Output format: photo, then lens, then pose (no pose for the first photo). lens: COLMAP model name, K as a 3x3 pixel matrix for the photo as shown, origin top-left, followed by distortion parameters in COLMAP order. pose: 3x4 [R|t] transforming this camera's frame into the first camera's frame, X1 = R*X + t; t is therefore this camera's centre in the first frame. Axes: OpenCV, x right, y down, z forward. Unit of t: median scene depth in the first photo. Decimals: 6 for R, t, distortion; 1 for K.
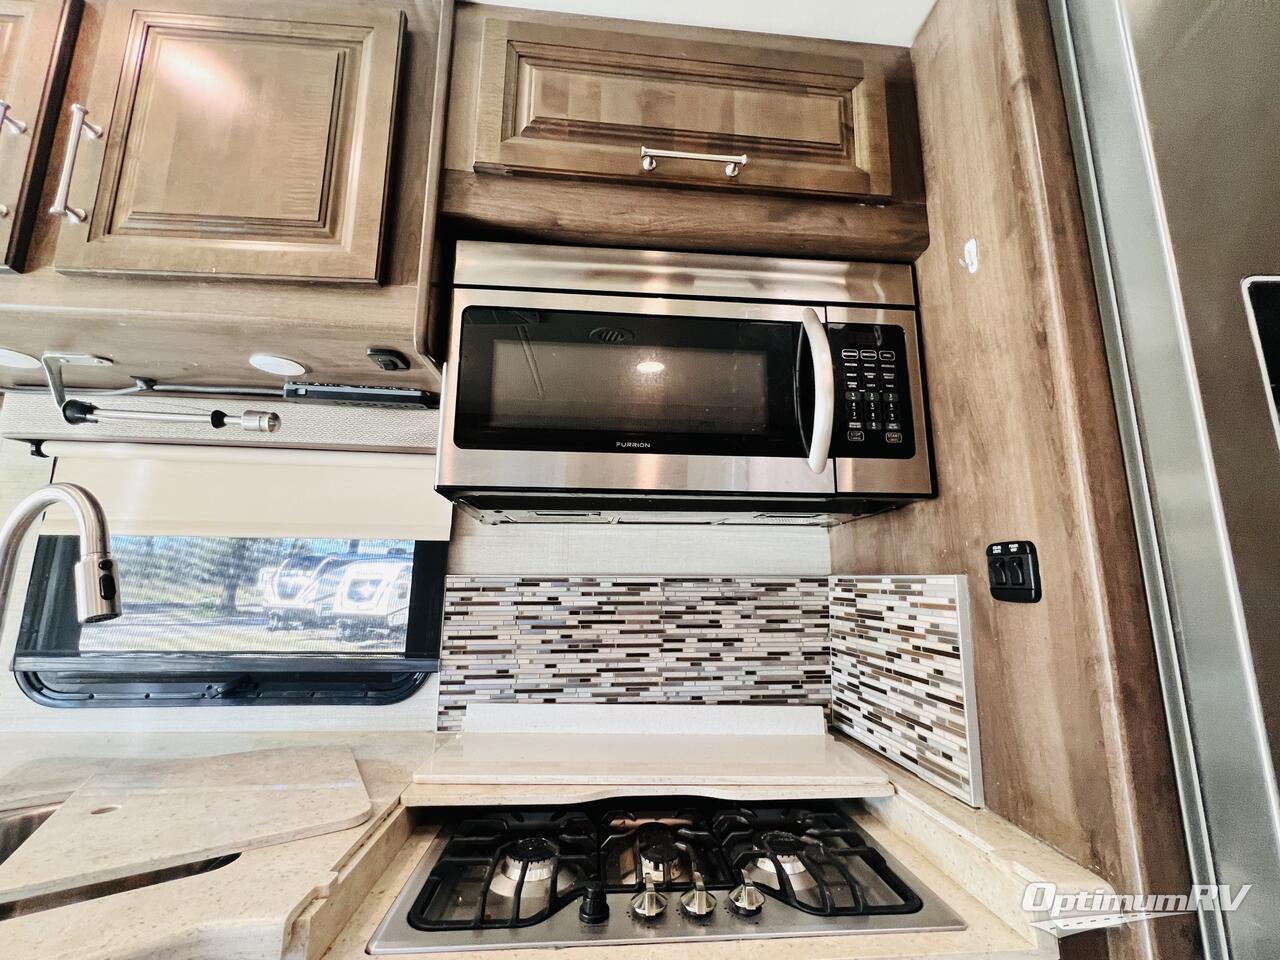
lens RADIAL K [[531.5, 0, 640.8], [0, 531.5, 475.2], [0, 0, 1]] dist [-0.002464, -0.000004]
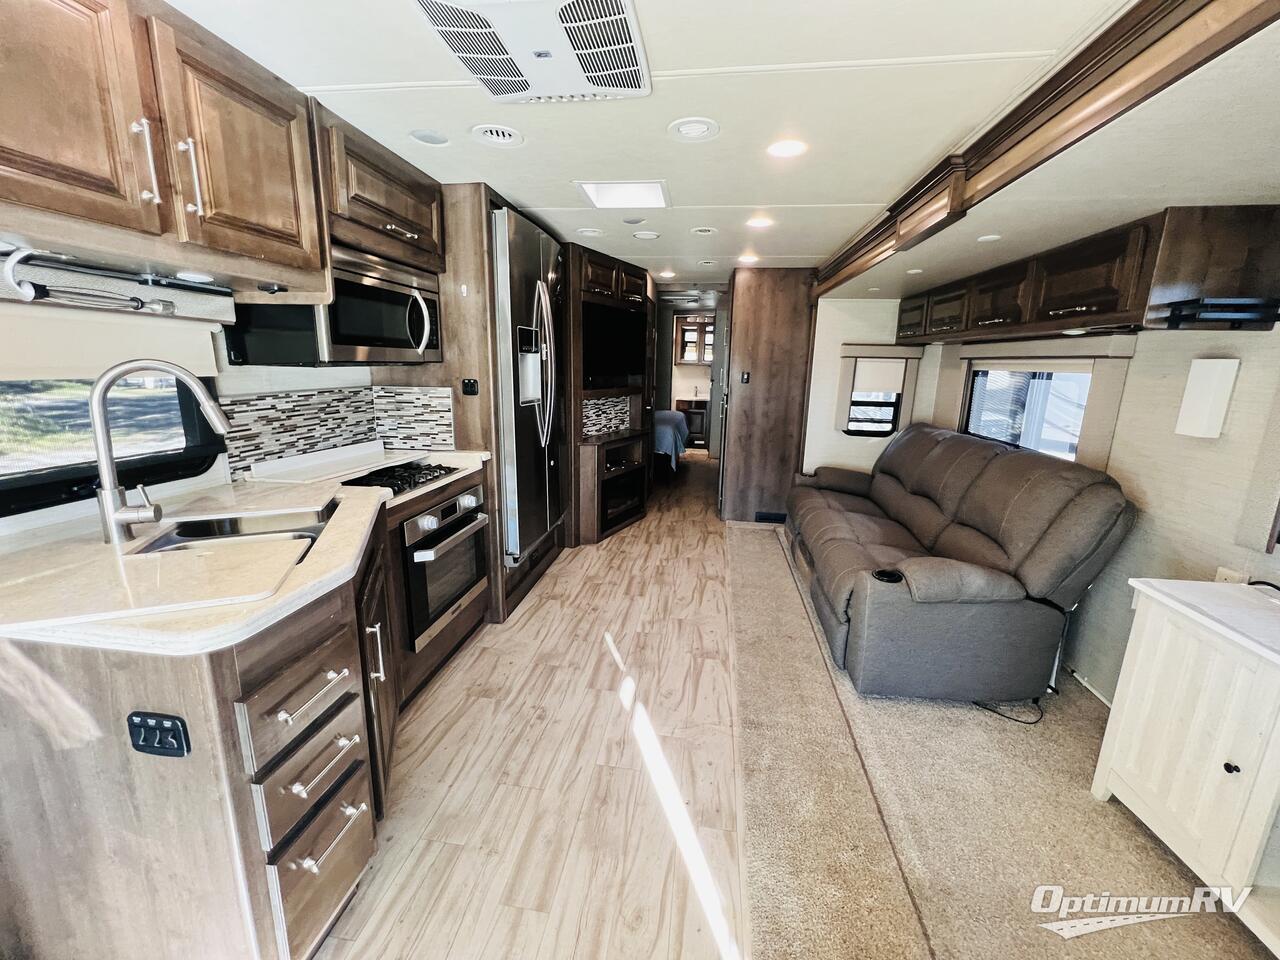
lens RADIAL K [[511.9, 0, 640.7], [0, 511.9, 474.1], [0, 0, 1]] dist [-0.001499, 0.000116]
pose [[0.228817, -0.208107, 0.950965, -1.664191], [-0.195518, 0.947151, 0.254317, -0.252561], [-0.953633, -0.244123, 0.176036, -0.608124]]
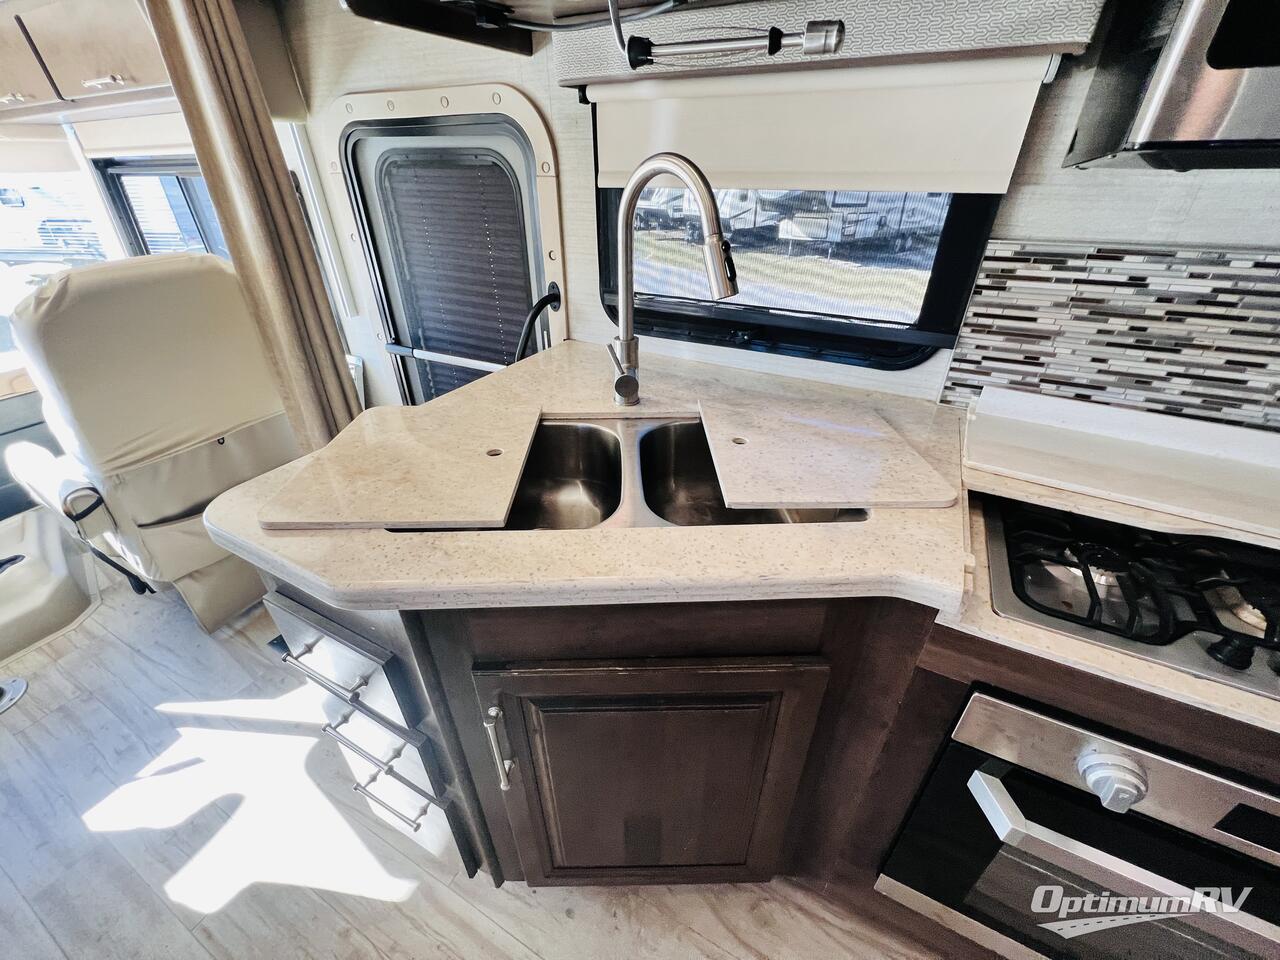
lens RADIAL K [[511.9, 0, 640.7], [0, 511.9, 474.1], [0, 0, 1]] dist [-0.001499, 0.000116]
pose [[0.842845, 0.266704, -0.467420, -0.360363], [0.108585, 0.766413, 0.633104, -0.098831], [0.527088, -0.584363, 0.617007, 0.004057]]
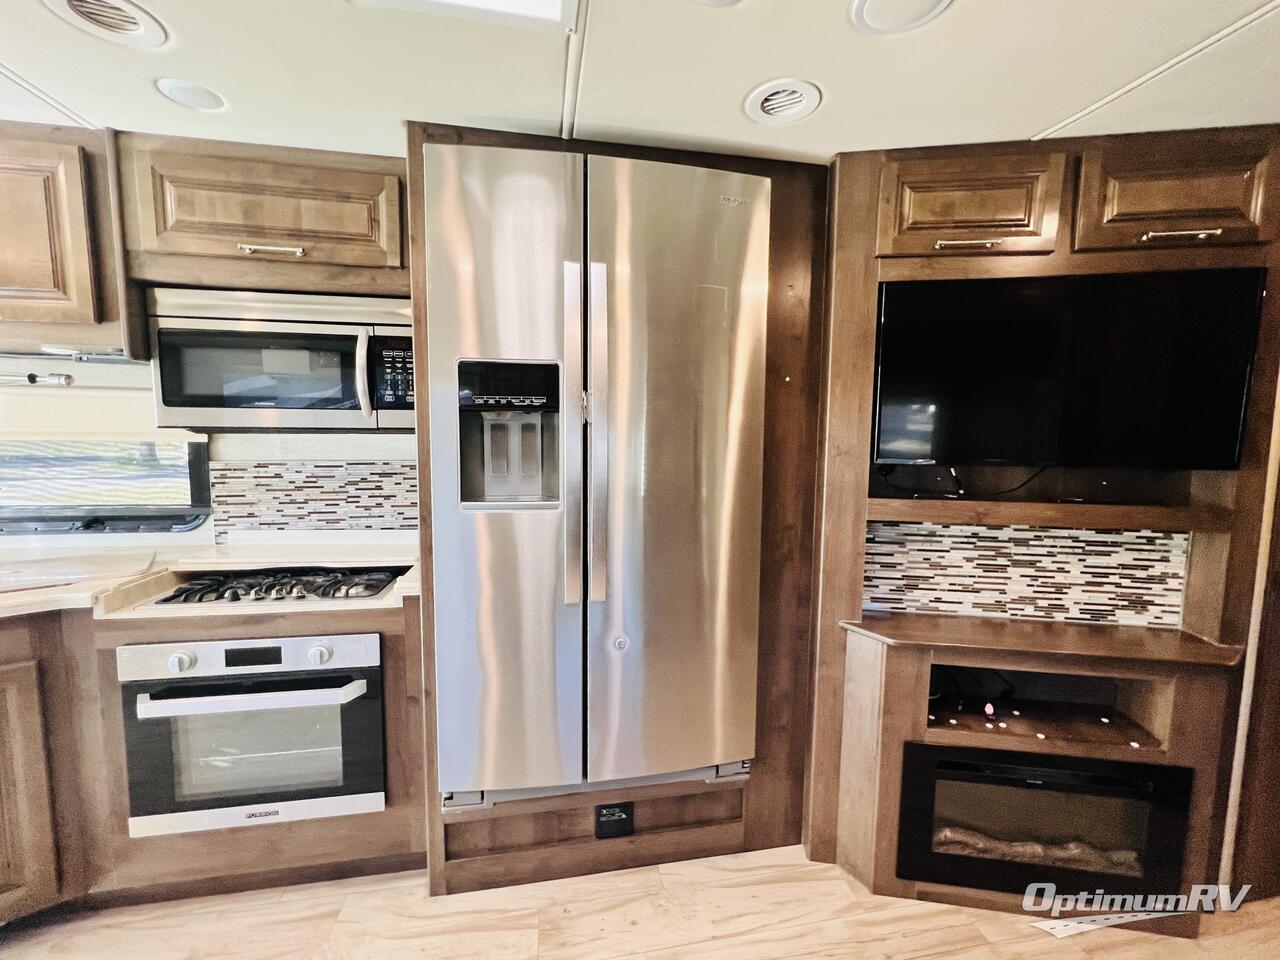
lens RADIAL K [[531.5, 0, 640.8], [0, 531.5, 475.2], [0, 0, 1]] dist [-0.002464, -0.000004]
pose [[0.995540, -0.003236, 0.094290, 0.886711], [-0.022428, 0.962645, 0.269836, -0.272385], [-0.091641, -0.270747, 0.958279, -0.810065]]
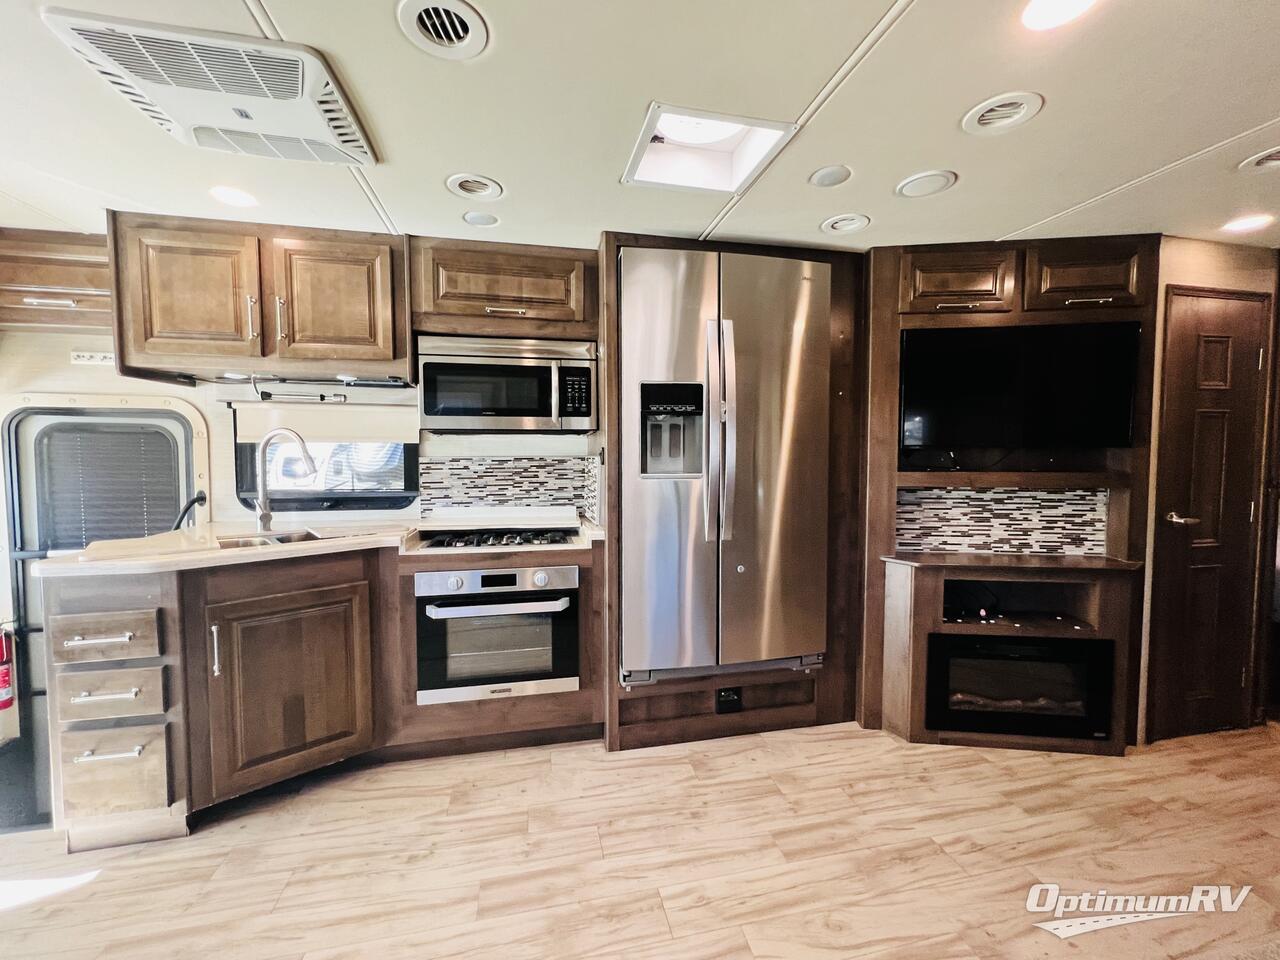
lens RADIAL K [[524.6, 0, 641.7], [0, 524.6, 475.3], [0, 0, 1]] dist [-0.001397, -0.000097]
pose [[0.991995, -0.012810, 0.125624, 0.333143], [-0.016474, 0.973211, 0.229323, -0.294973], [-0.125196, -0.229557, 0.965209, -1.436609]]
